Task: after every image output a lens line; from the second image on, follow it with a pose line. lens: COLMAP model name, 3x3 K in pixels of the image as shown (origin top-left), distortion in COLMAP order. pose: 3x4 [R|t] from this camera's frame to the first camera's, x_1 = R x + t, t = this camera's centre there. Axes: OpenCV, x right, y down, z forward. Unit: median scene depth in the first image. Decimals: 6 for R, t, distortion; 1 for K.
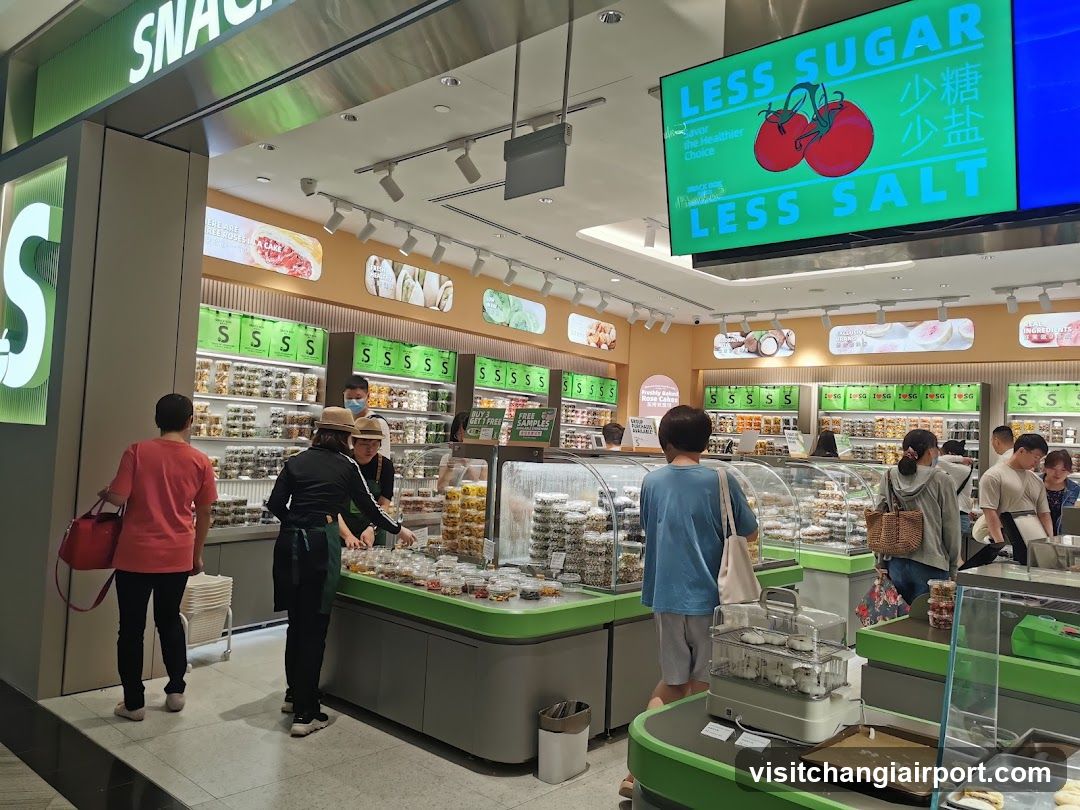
lens RADIAL K [[834.9, 0, 536.8], [0, 834.9, 392.8], [0, 0, 1]] dist [0.082651, -0.106539]
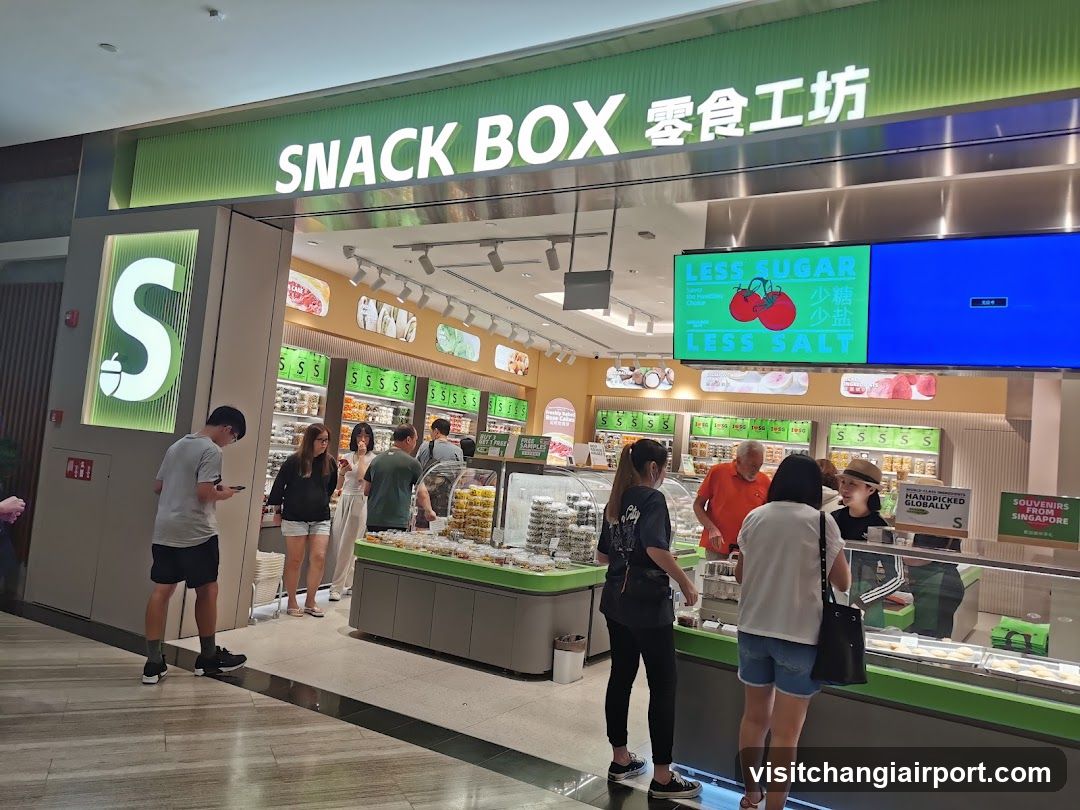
lens RADIAL K [[834.9, 0, 536.8], [0, 834.9, 392.8], [0, 0, 1]] dist [0.082651, -0.106539]
pose [[0.980992, 0.053605, 0.186498, -0.177347], [-0.052880, 0.998562, -0.008861, -0.027521], [-0.186705, -0.001170, 0.982415, -0.254949]]
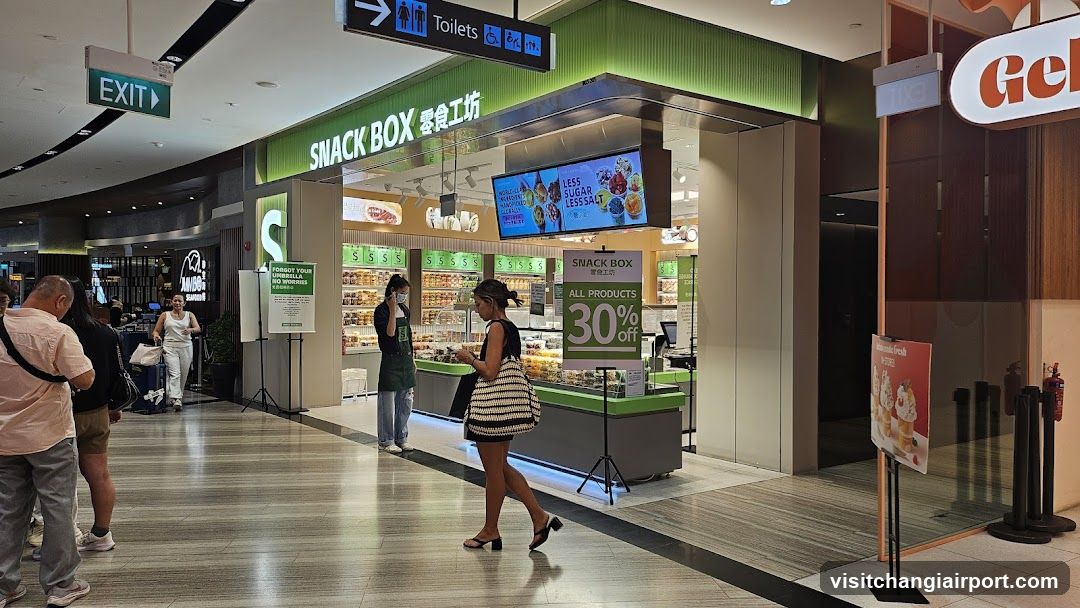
lens RADIAL K [[769.2, 0, 540.0], [0, 769.2, 304.0], [0, 0, 1]] dist [0.057580, -0.000388]
pose [[0.987734, -0.039841, -0.150979, 0.322321], [0.048457, 0.997374, 0.053826, -0.028866], [0.148438, -0.060482, 0.987070, -0.731952]]
